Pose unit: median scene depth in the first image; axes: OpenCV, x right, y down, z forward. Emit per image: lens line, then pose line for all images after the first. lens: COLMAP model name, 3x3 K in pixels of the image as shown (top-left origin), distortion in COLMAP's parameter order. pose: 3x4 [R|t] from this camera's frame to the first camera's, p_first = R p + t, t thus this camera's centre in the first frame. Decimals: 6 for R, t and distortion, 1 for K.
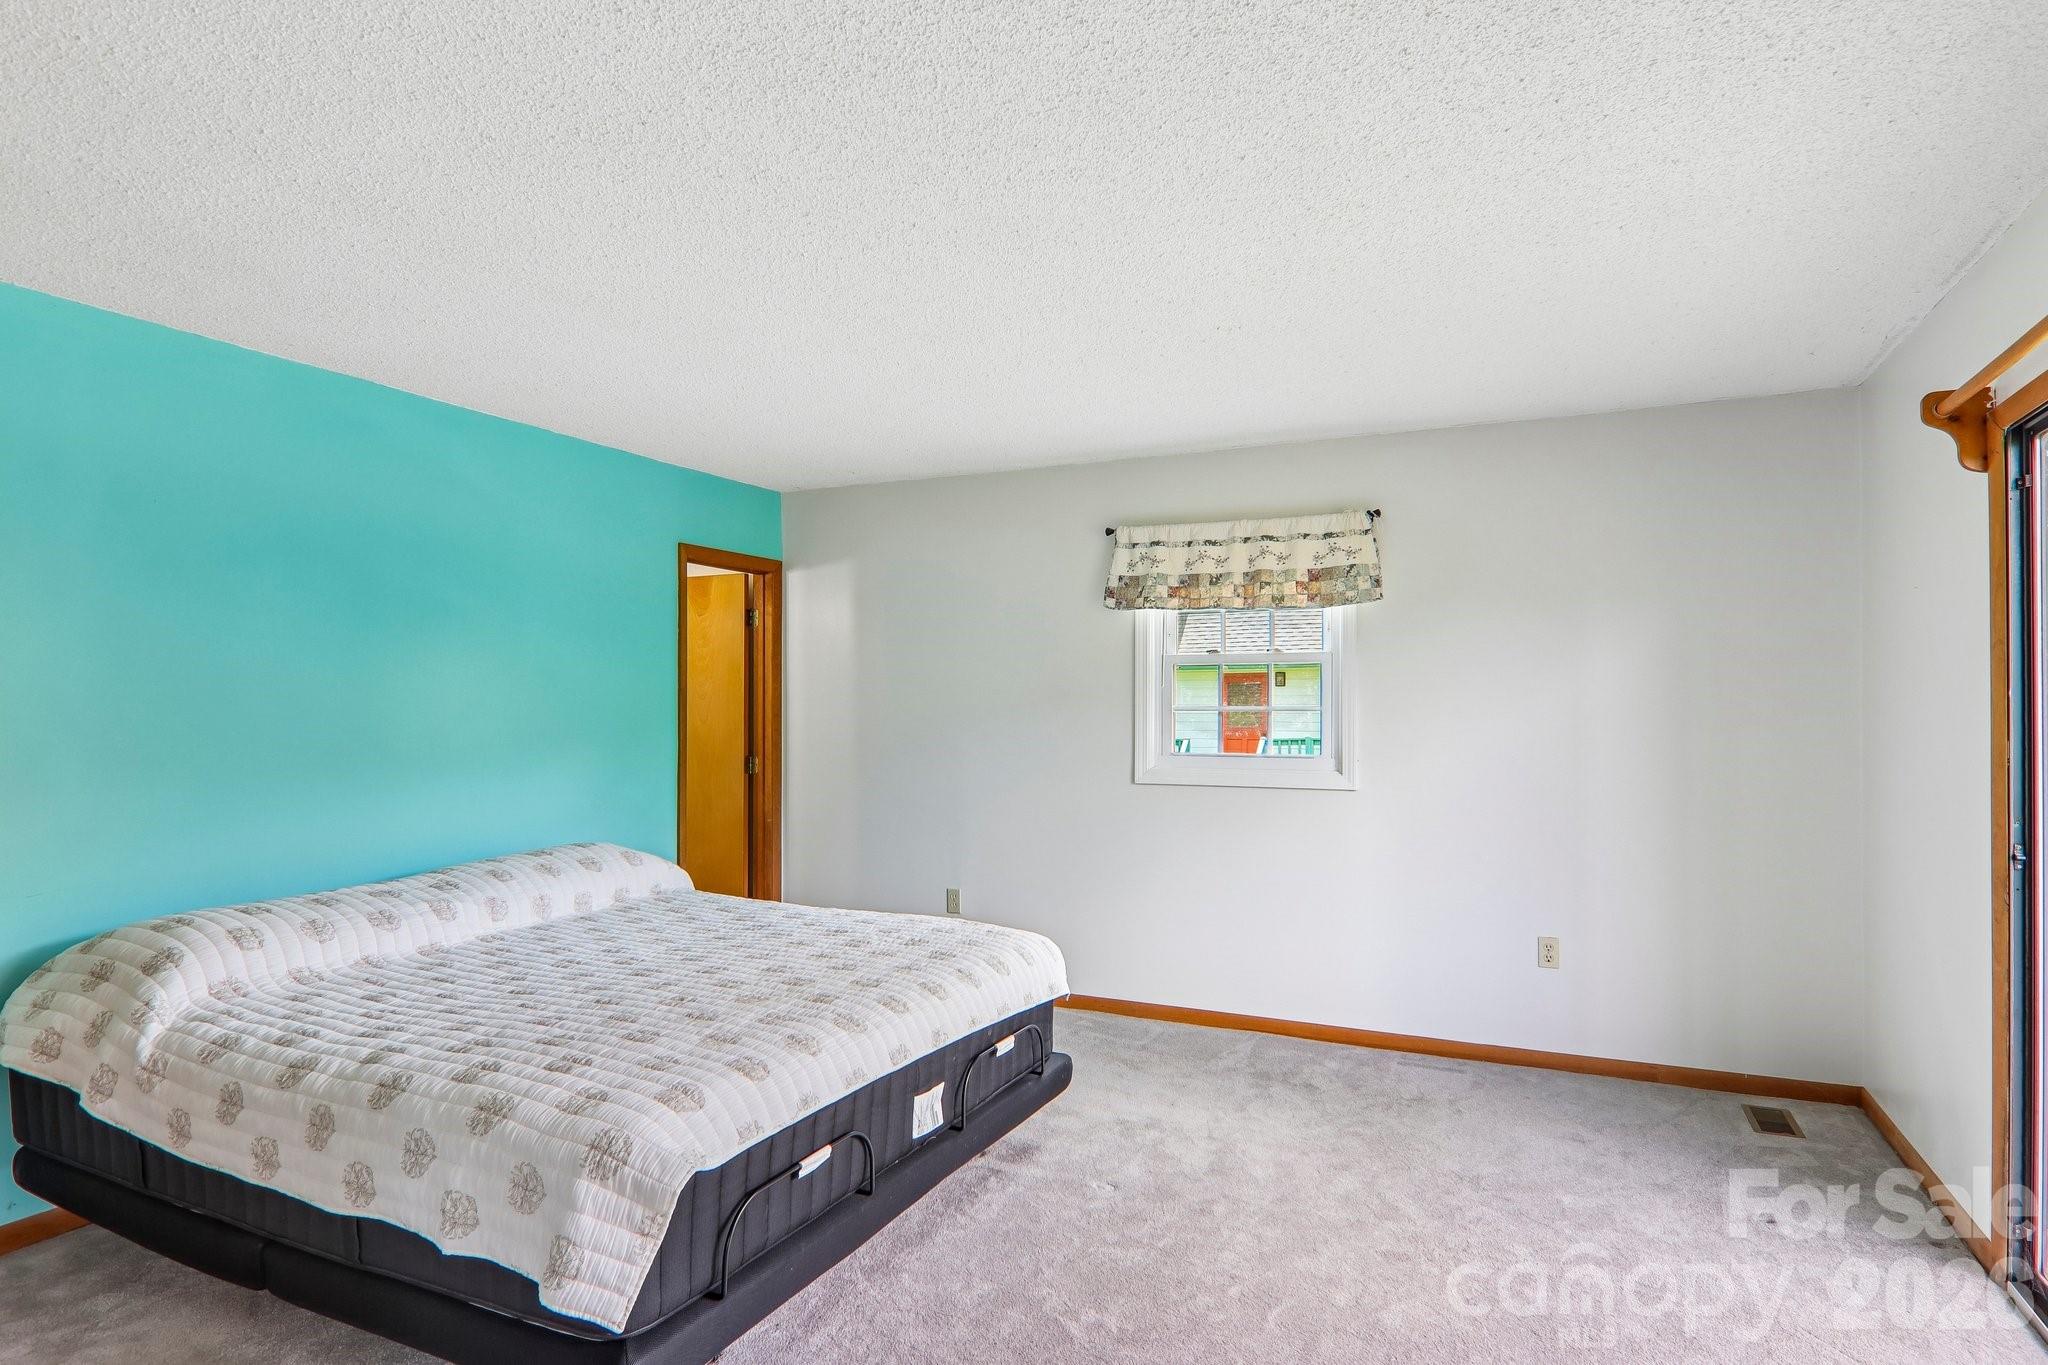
lens RADIAL K [[1128.8, 0, 1024.0], [0, 1128.8, 682.5], [0, 0, 1]] dist [0.017508, -0.019800]
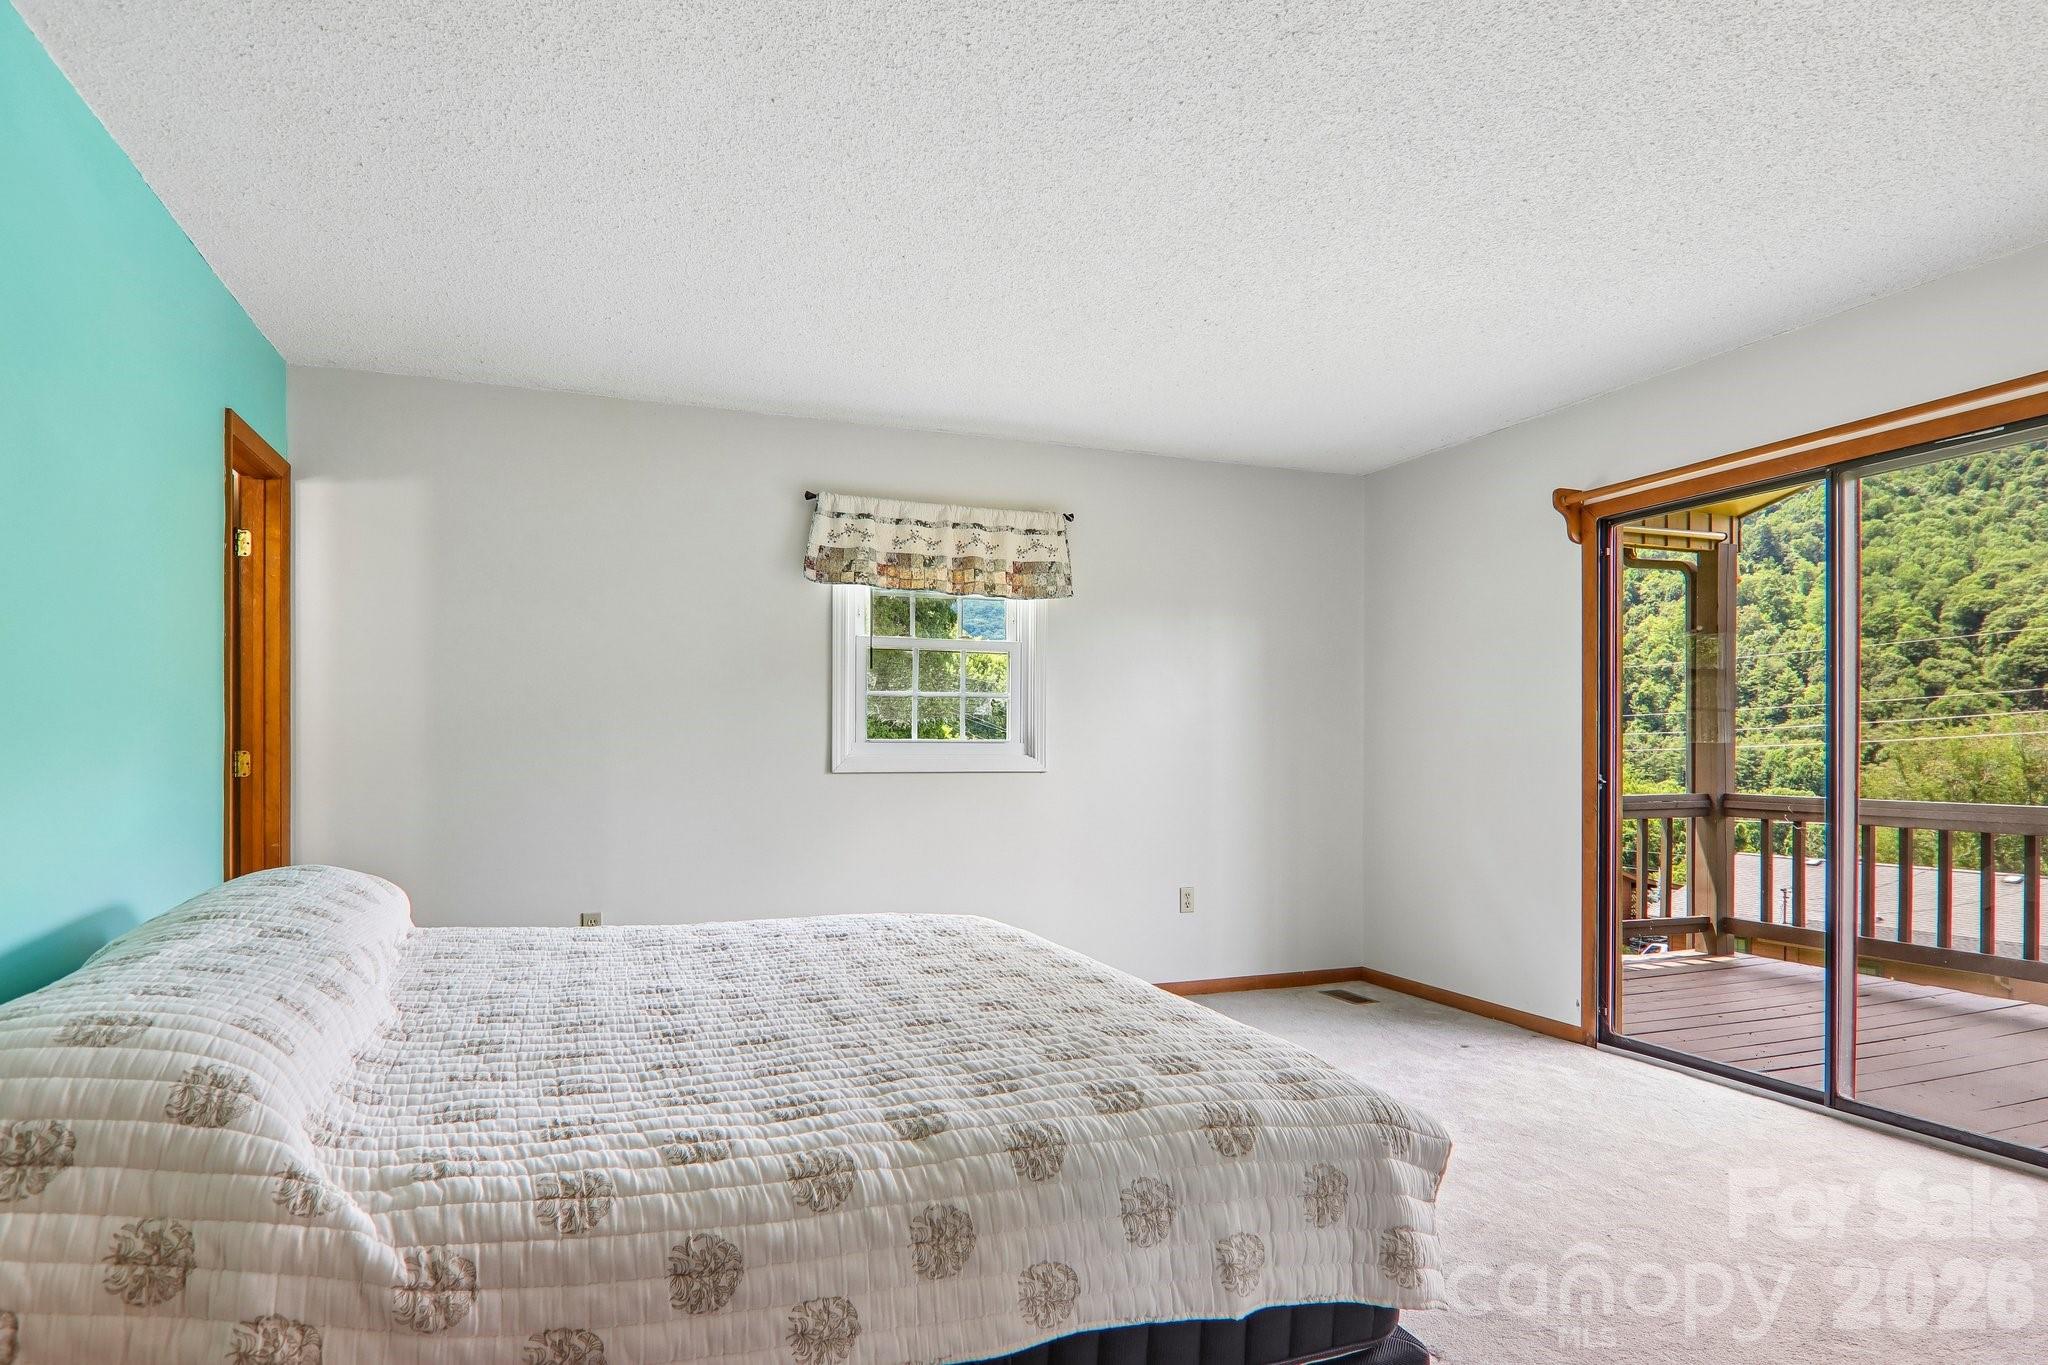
lens RADIAL K [[1145.6, 0, 1022.6], [0, 1145.6, 730.1], [0, 0, 1]] dist [0.000480, -0.022354]
pose [[0.698488, 0.010978, 0.715537, -0.497762], [-0.021756, 0.999746, 0.005899, 0.049090], [-0.715290, -0.019688, 0.698550, 0.250448]]
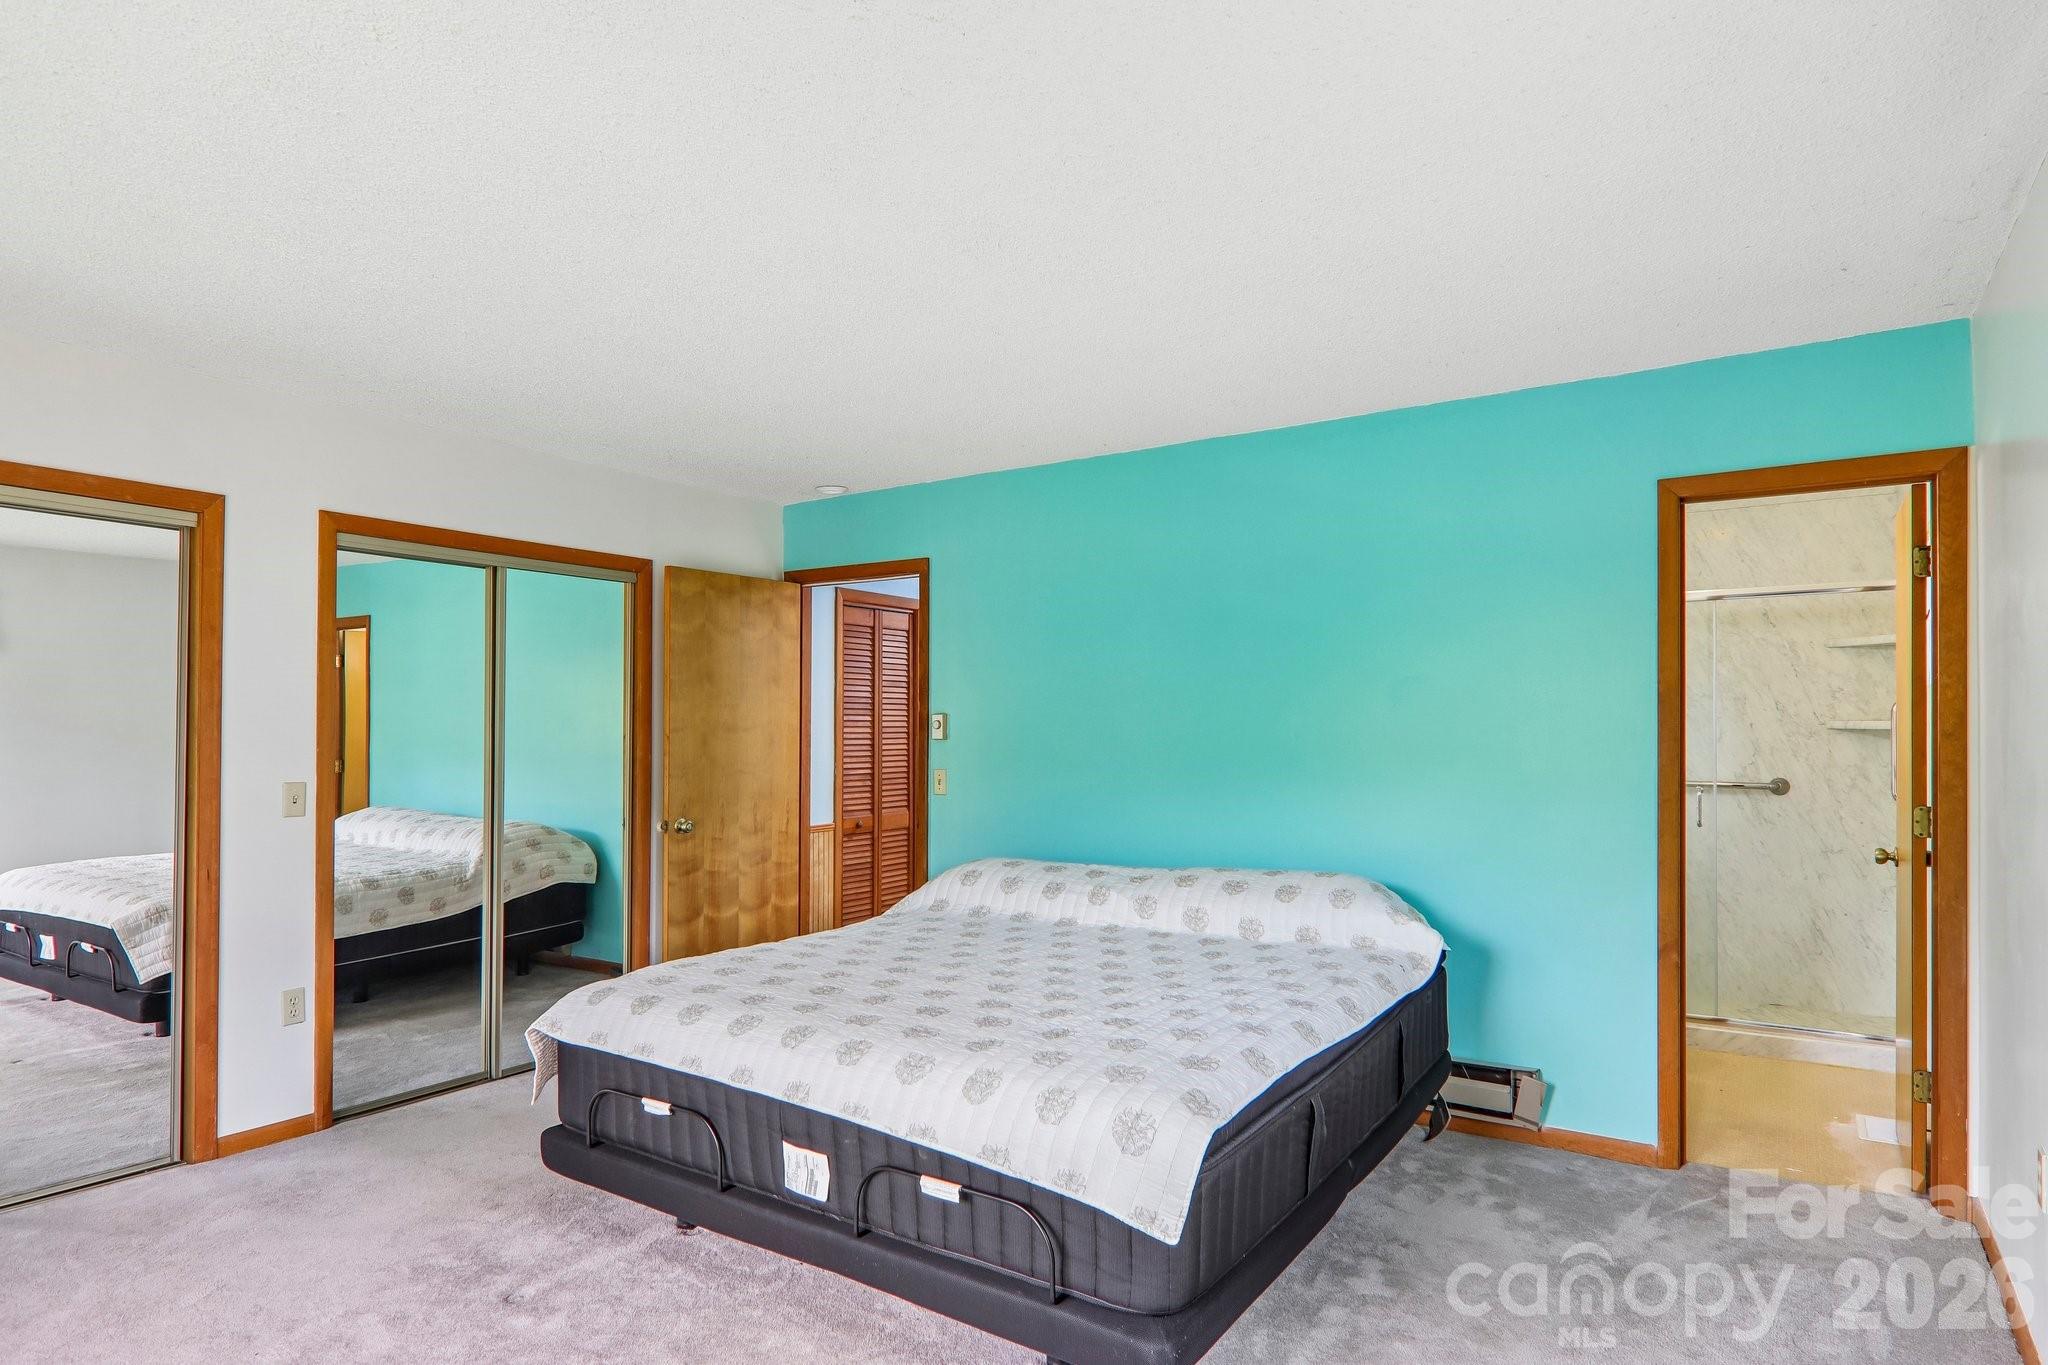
lens RADIAL K [[1128.8, 0, 1024.0], [0, 1128.8, 682.5], [0, 0, 1]] dist [0.017508, -0.019800]
pose [[-0.147001, -0.034718, -0.988527, 0.471591], [0.024311, 0.998955, -0.038700, 0.017913], [0.988838, -0.029721, -0.146003, 0.784887]]
